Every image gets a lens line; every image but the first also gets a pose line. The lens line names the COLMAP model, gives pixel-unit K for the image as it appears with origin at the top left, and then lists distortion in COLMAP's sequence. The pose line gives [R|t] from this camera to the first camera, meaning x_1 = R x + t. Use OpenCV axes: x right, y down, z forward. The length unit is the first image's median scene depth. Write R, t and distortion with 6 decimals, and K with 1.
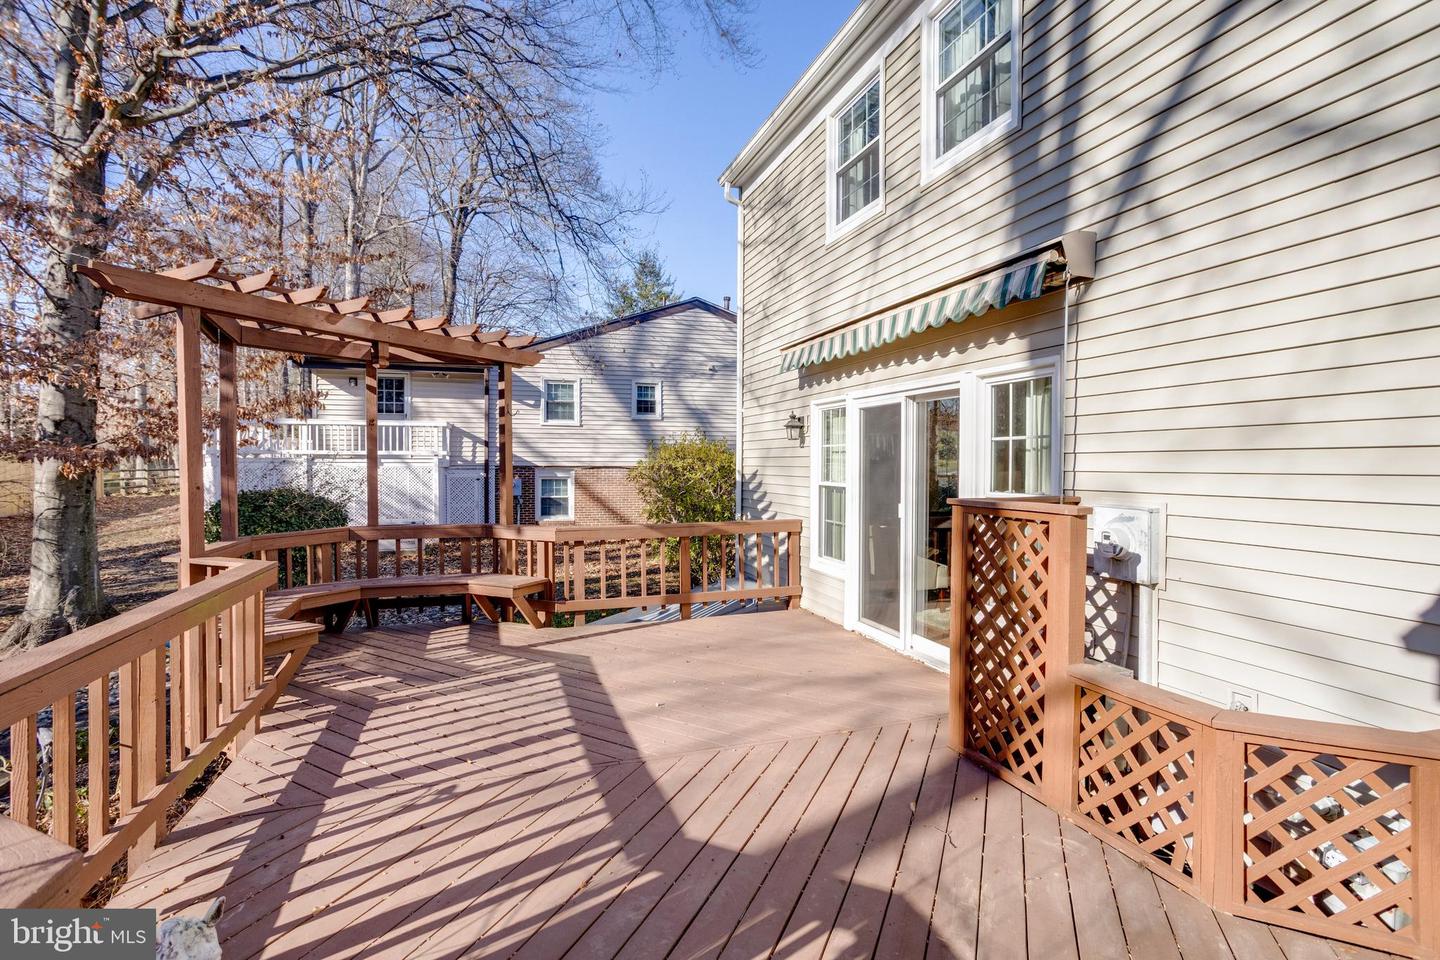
lens RADIAL K [[693.3, 0, 723.6], [0, 693.3, 476.1], [0, 0, 1]] dist [-0.052688, 0.029668]
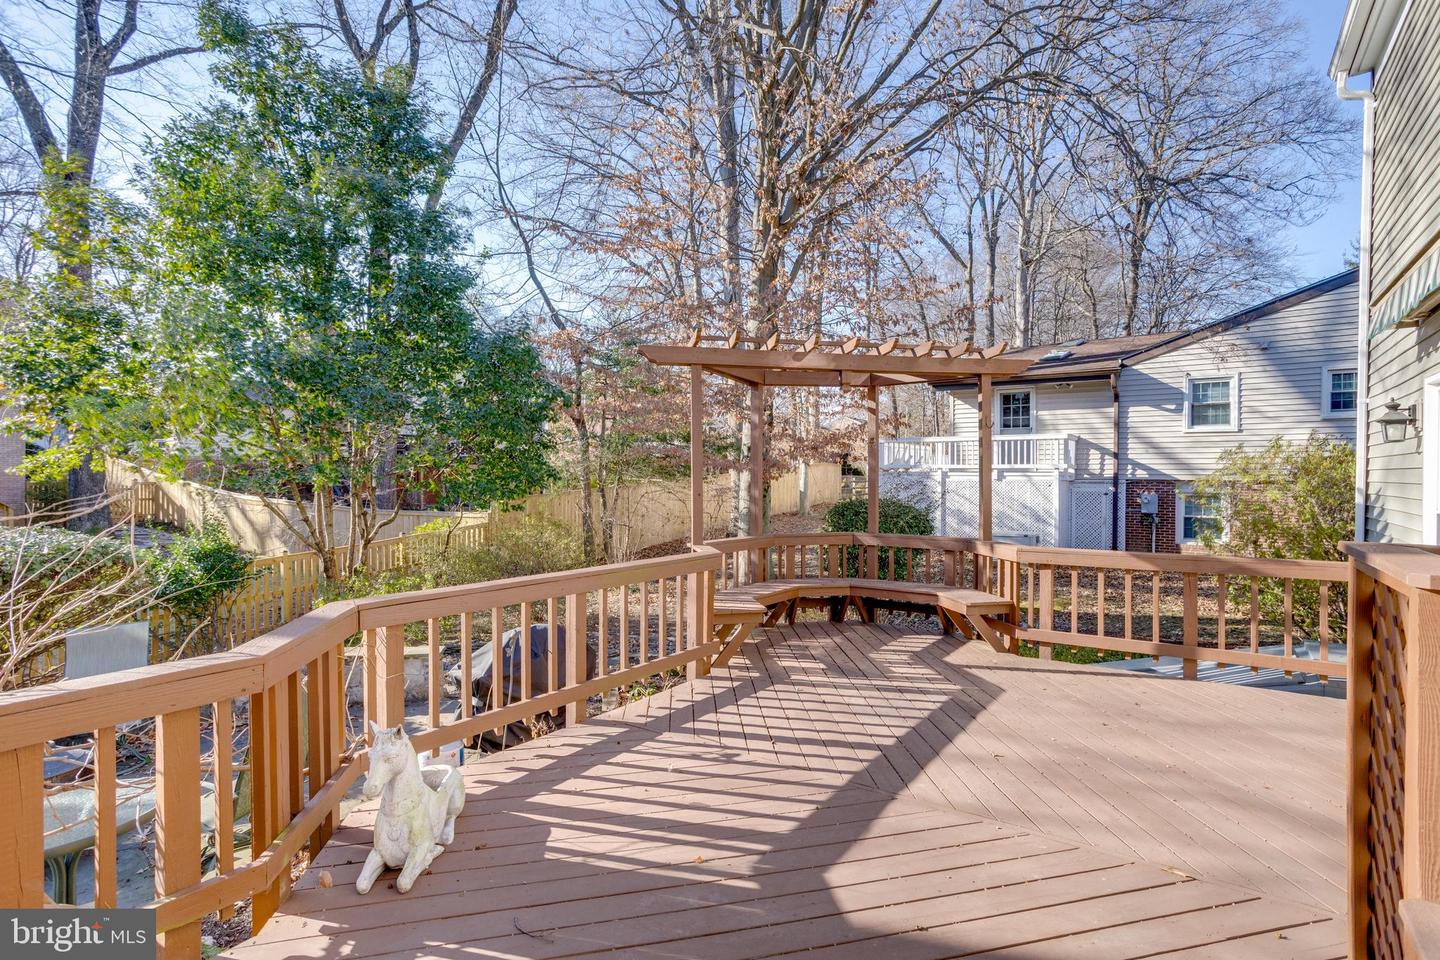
lens RADIAL K [[693.3, 0, 723.6], [0, 693.3, 476.1], [0, 0, 1]] dist [-0.052688, 0.029668]
pose [[0.588177, 0.001381, -0.808731, 0.201393], [-0.016846, 0.999802, -0.010545, -0.002903], [0.808557, 0.019826, 0.588084, 0.105138]]
